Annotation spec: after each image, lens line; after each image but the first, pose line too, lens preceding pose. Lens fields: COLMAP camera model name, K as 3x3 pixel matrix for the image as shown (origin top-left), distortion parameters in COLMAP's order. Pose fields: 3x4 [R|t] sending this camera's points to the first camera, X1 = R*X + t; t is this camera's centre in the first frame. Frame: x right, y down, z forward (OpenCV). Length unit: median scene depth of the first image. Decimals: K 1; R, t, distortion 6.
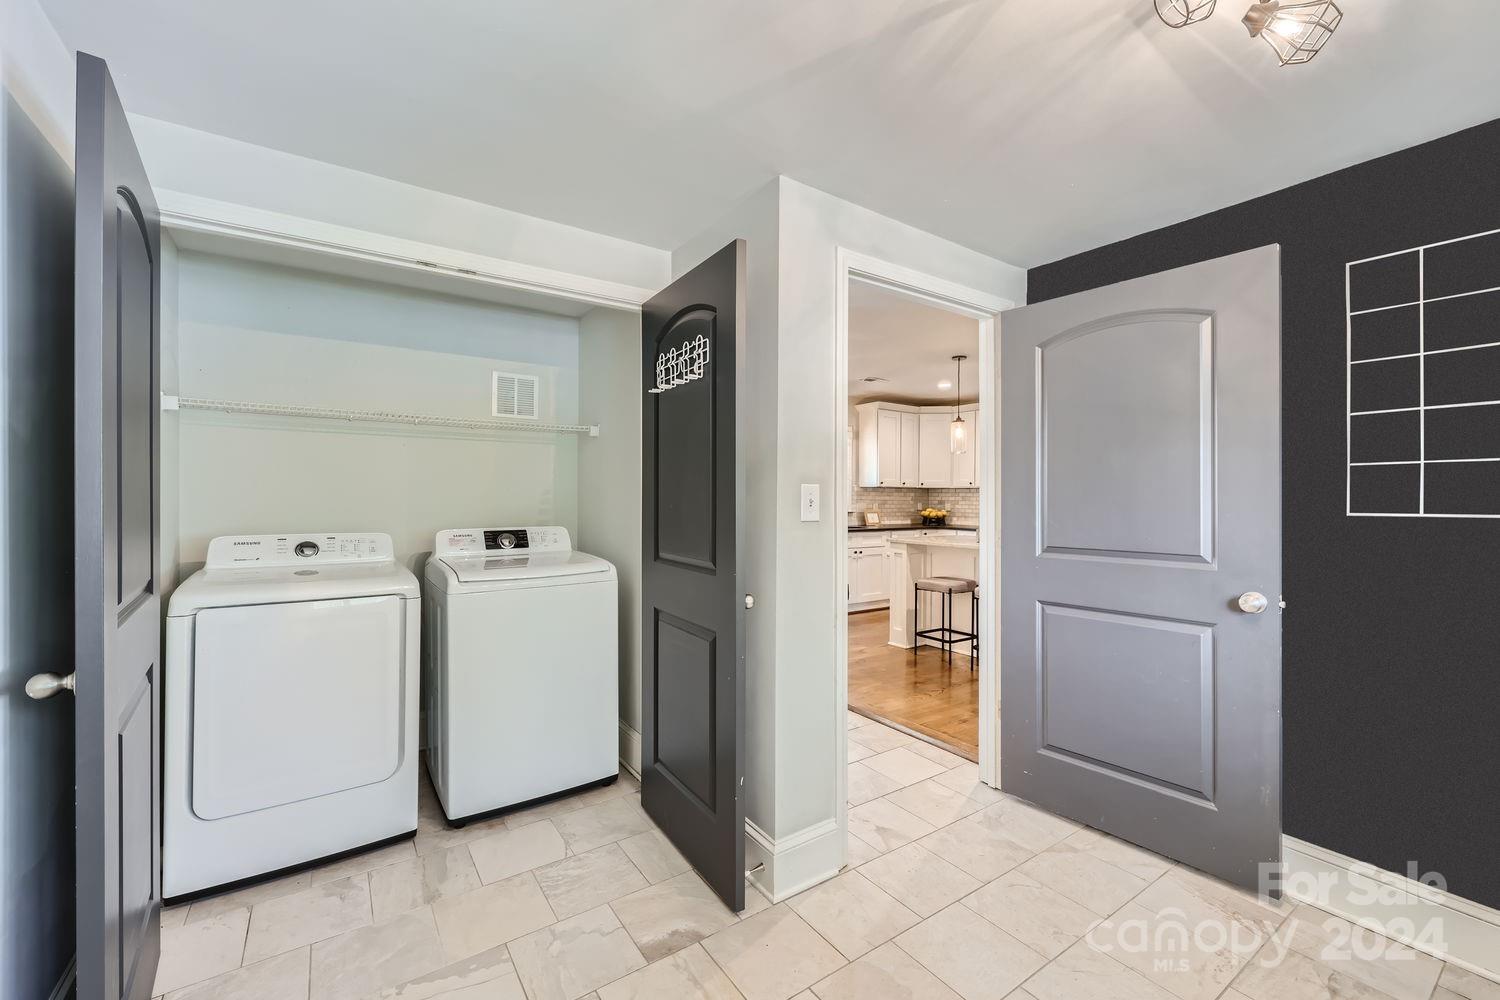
lens RADIAL K [[612.9, 0, 750.0], [0, 612.9, 500.0], [0, 0, 1]] dist [-0.000296, 0.000009]
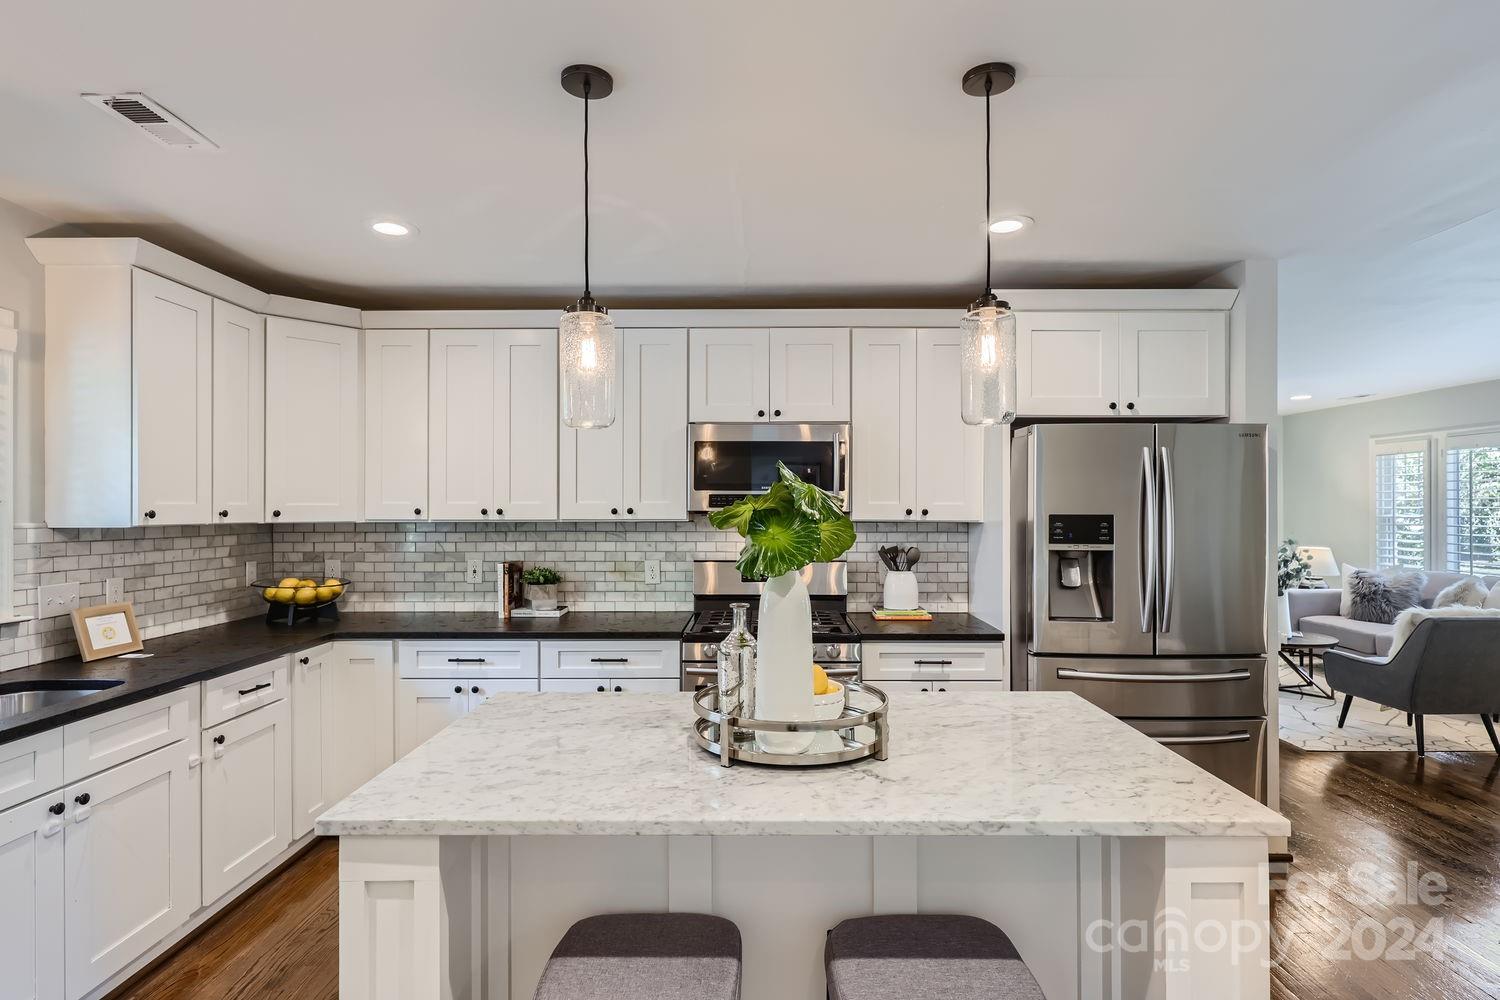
lens RADIAL K [[790.0, 0, 750.0], [0, 790.0, 500.0], [0, 0, 1]] dist [0.002185, 0.000996]
pose [[0.574903, 0.001626, 0.818220, 0.063645], [0.009757, 0.999913, -0.008843, -0.027301], [-0.818163, 0.013067, 0.574837, 0.513312]]
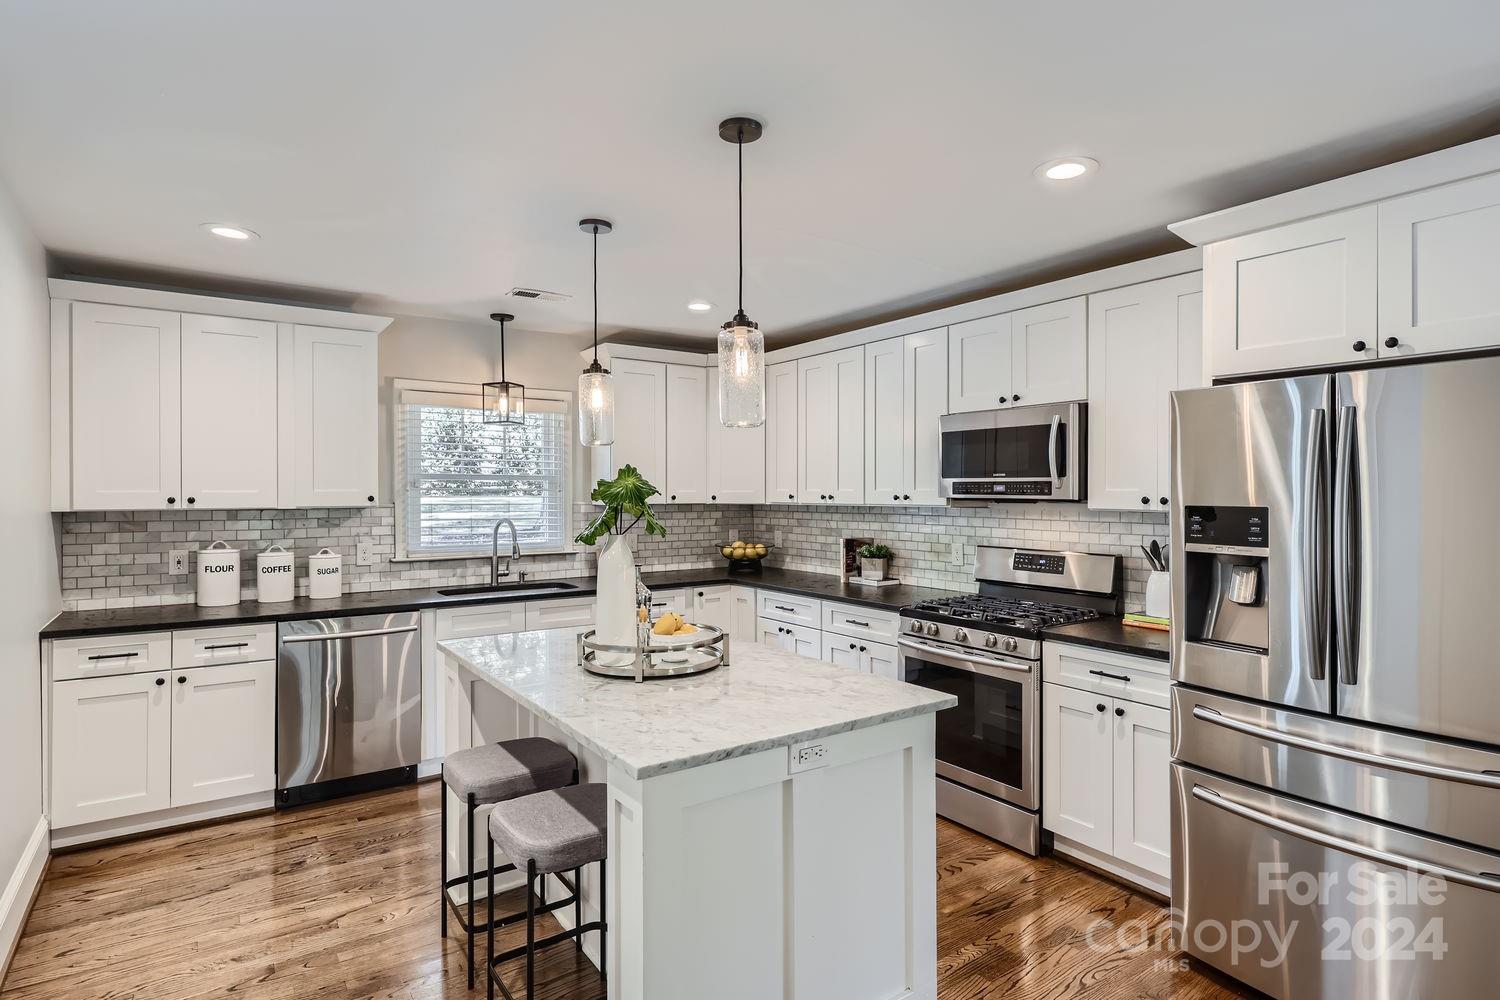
lens RADIAL K [[793.9, 0, 765.2], [0, 793.9, 493.6], [0, 0, 1]] dist [0.001317, 0.000637]
pose [[0.999819, -0.006778, 0.017771, 0.314421], [0.006848, 0.999969, -0.003863, -0.026601], [-0.017744, 0.003984, 0.999835, 0.302426]]
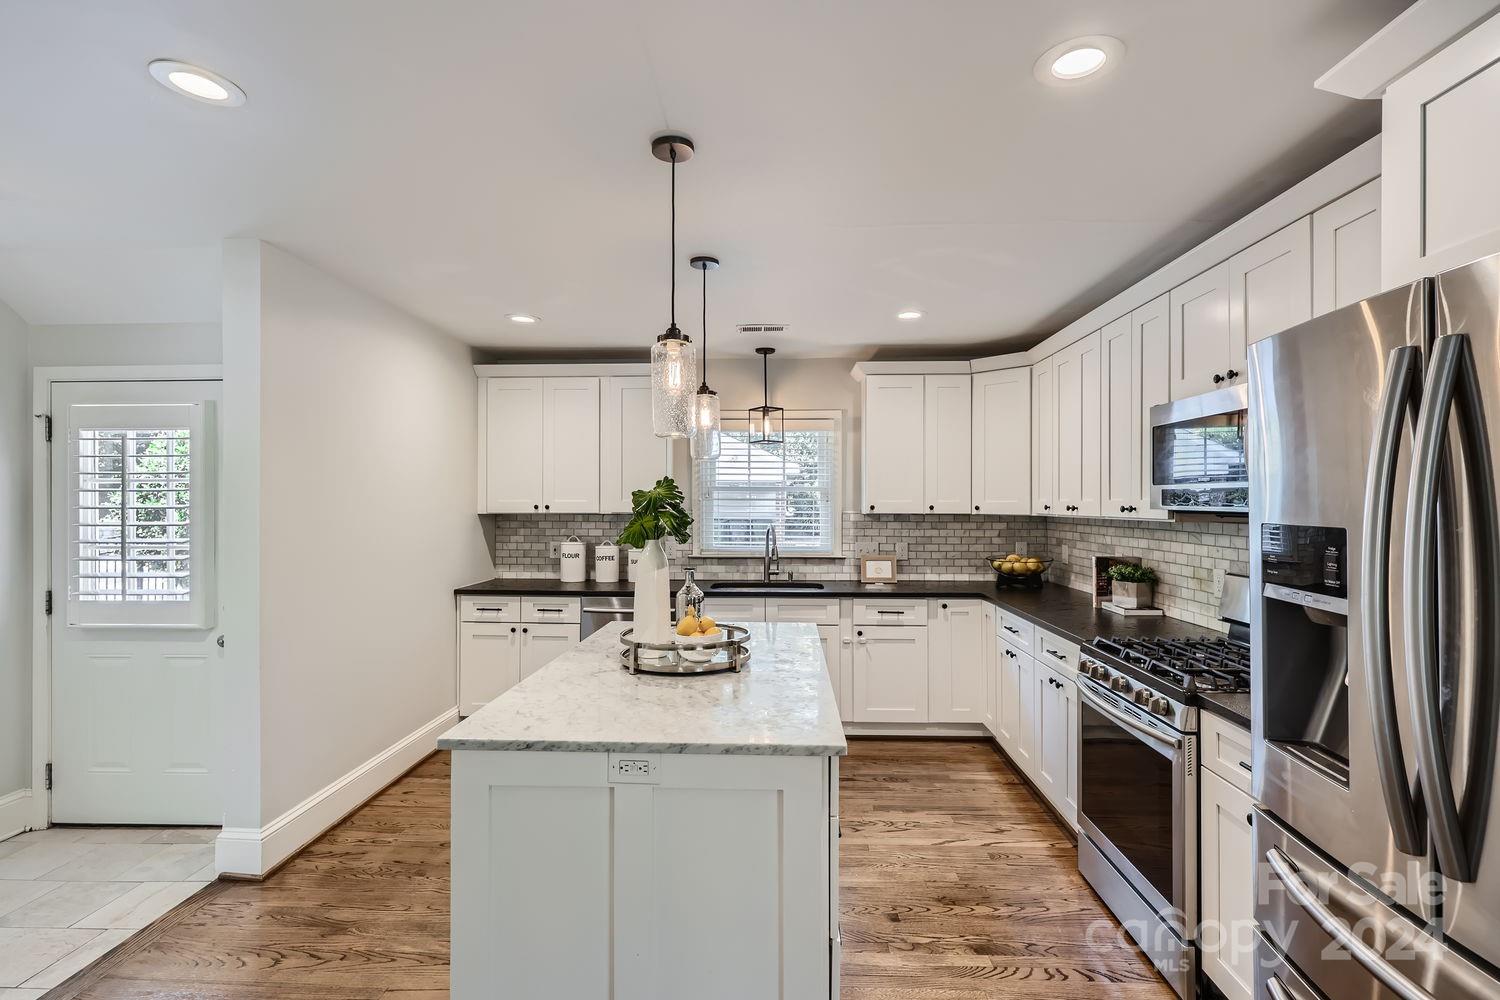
lens RADIAL K [[721.5, 0, 750.0], [0, 721.5, 500.0], [0, 0, 1]] dist [0.003240, 0.000302]
pose [[0.797152, -0.006725, -0.603741, 0.498661], [-0.000214, 0.999935, -0.011421, -0.025795], [0.603778, 0.009233, 0.797099, 0.395825]]
